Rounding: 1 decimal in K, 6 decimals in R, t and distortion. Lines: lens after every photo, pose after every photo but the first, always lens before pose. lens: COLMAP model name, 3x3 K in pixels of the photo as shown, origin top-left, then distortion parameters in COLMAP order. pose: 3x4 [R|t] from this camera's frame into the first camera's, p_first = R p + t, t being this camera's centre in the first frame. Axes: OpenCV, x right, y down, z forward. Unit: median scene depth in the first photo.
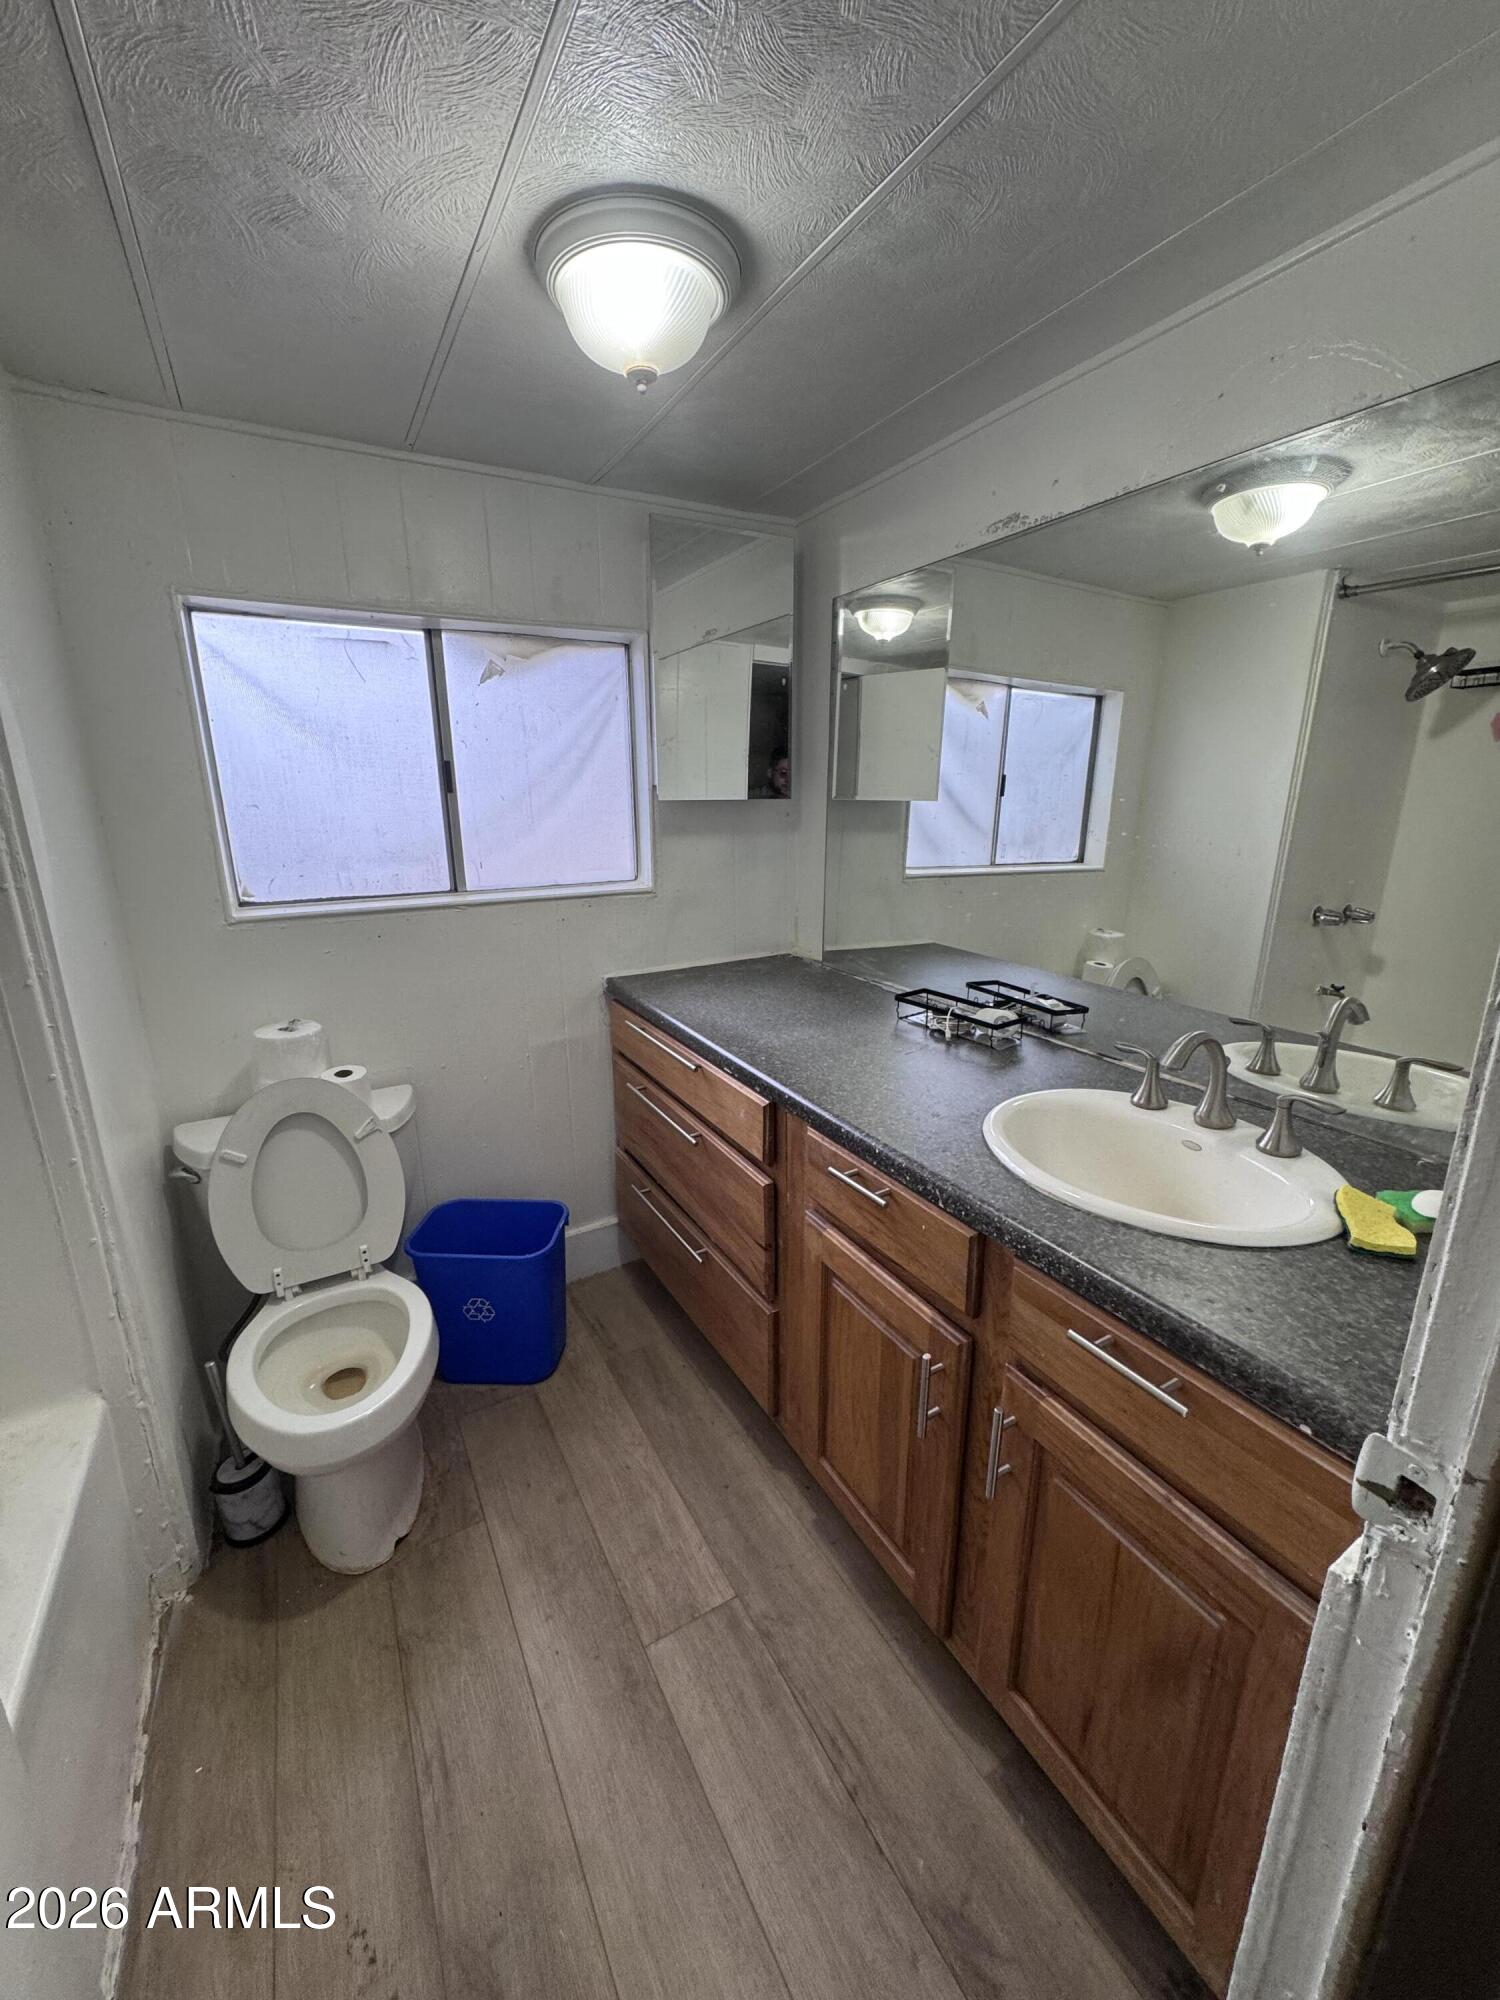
lens RADIAL K [[798.9, 0, 754.3], [0, 798.9, 1001.5], [0, 0, 1]] dist [-0.000151, 0.000250]
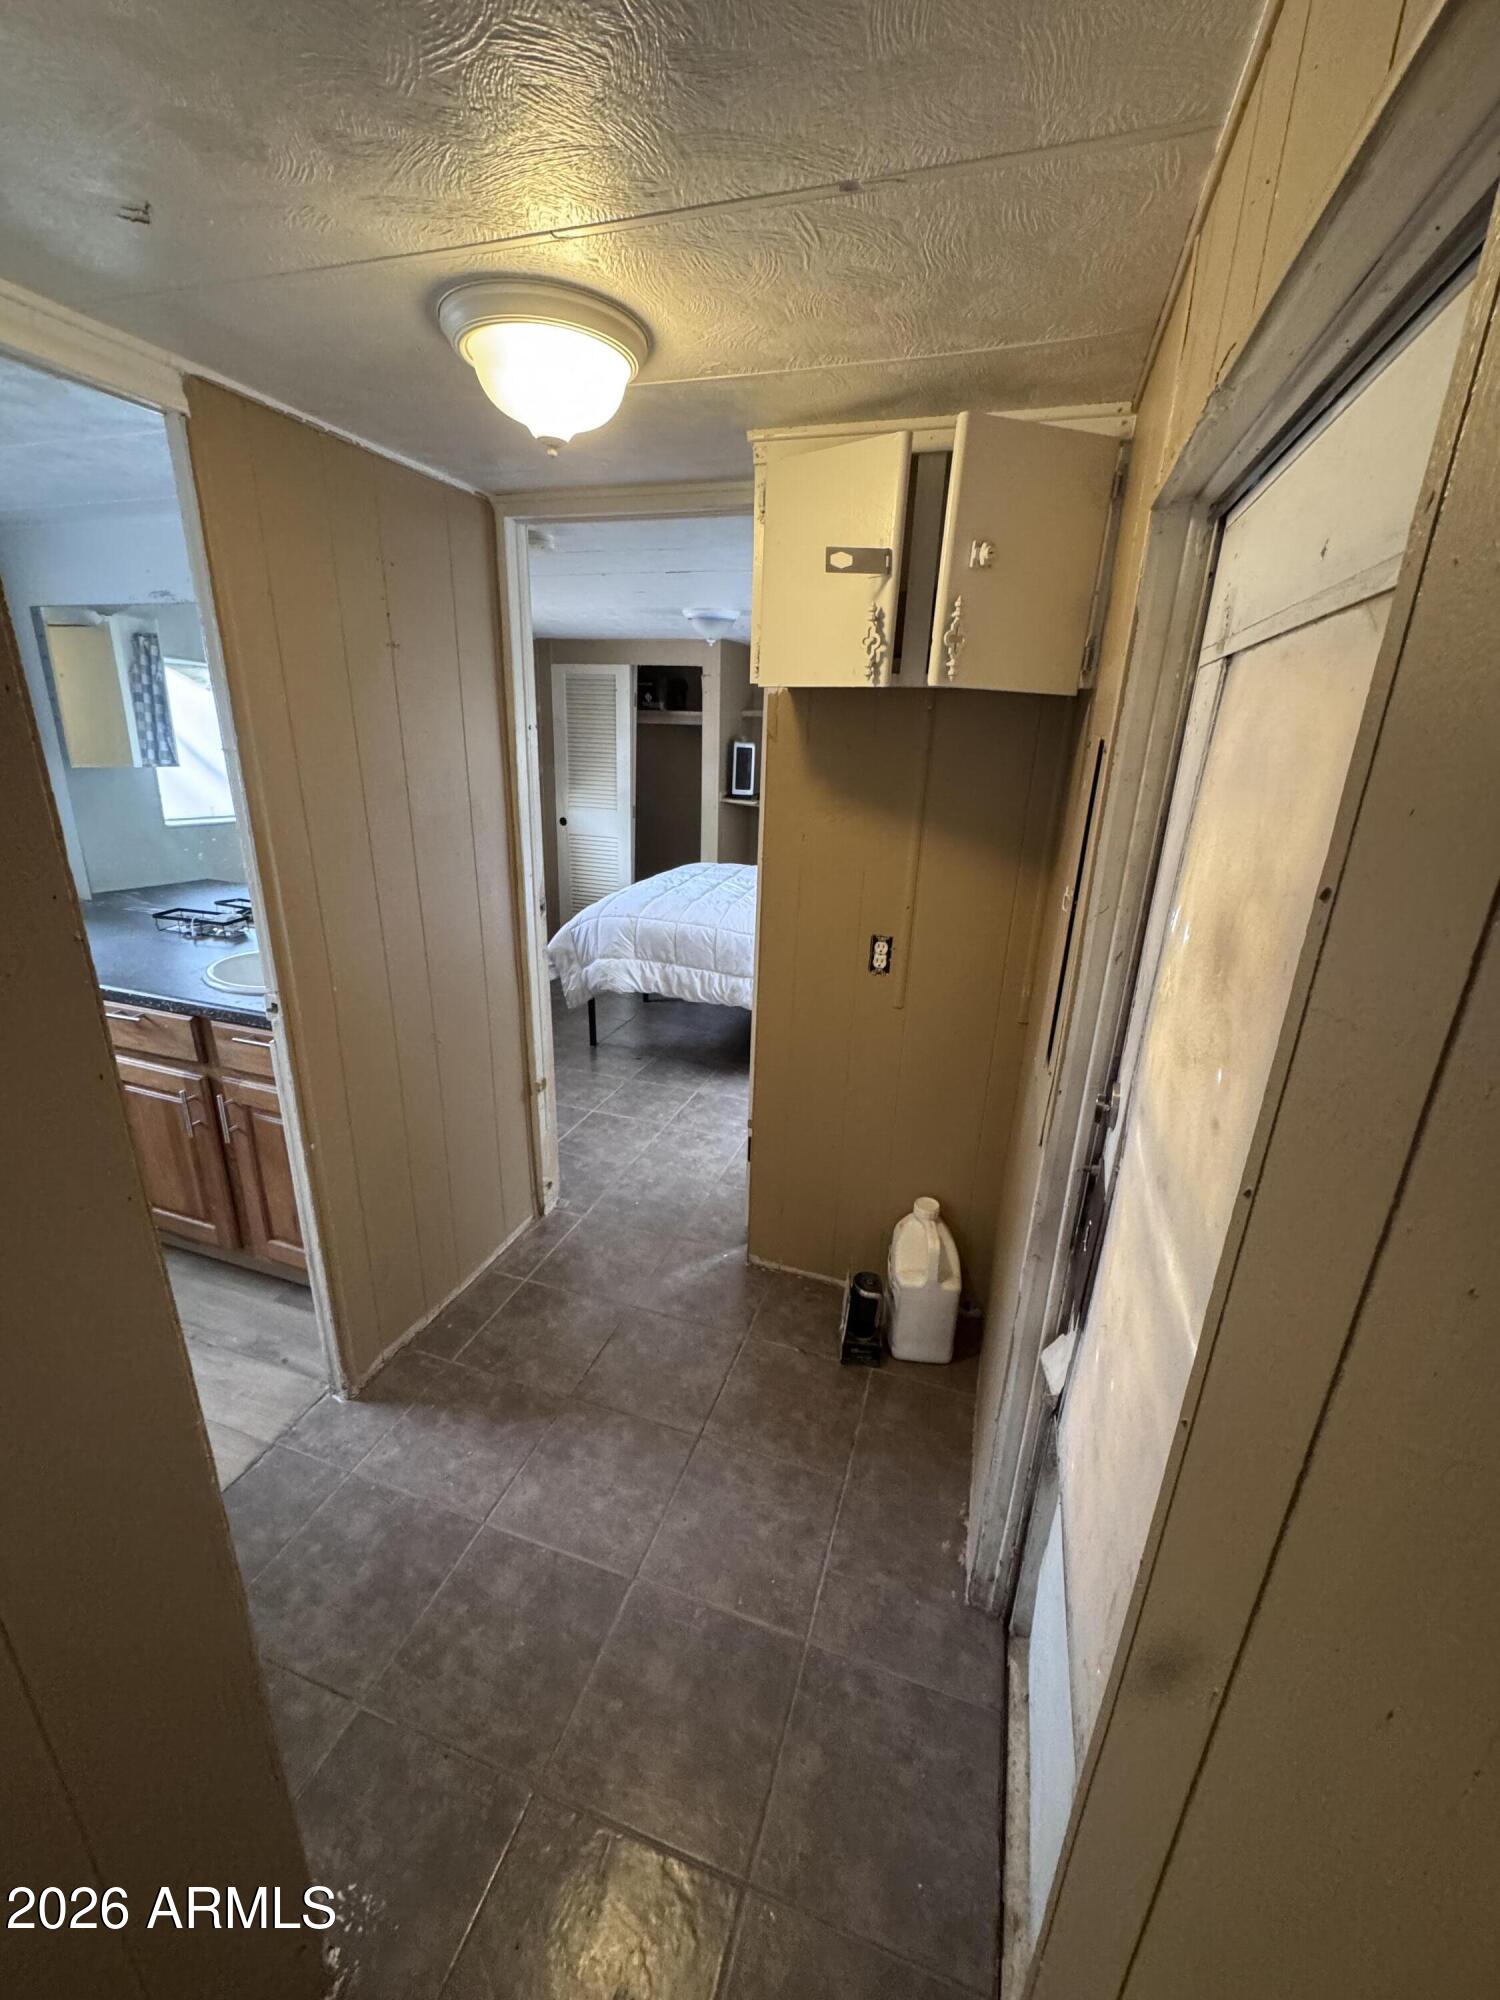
lens RADIAL K [[798.9, 0, 744.7], [0, 798.9, 991.5], [0, 0, 1]] dist [-0.000151, 0.000250]
pose [[0.744921, -0.183840, 0.641324, 0.030942], [0.138974, 0.982956, 0.120348, 0.132447], [-0.652518, -0.000523, 0.757773, -0.999961]]
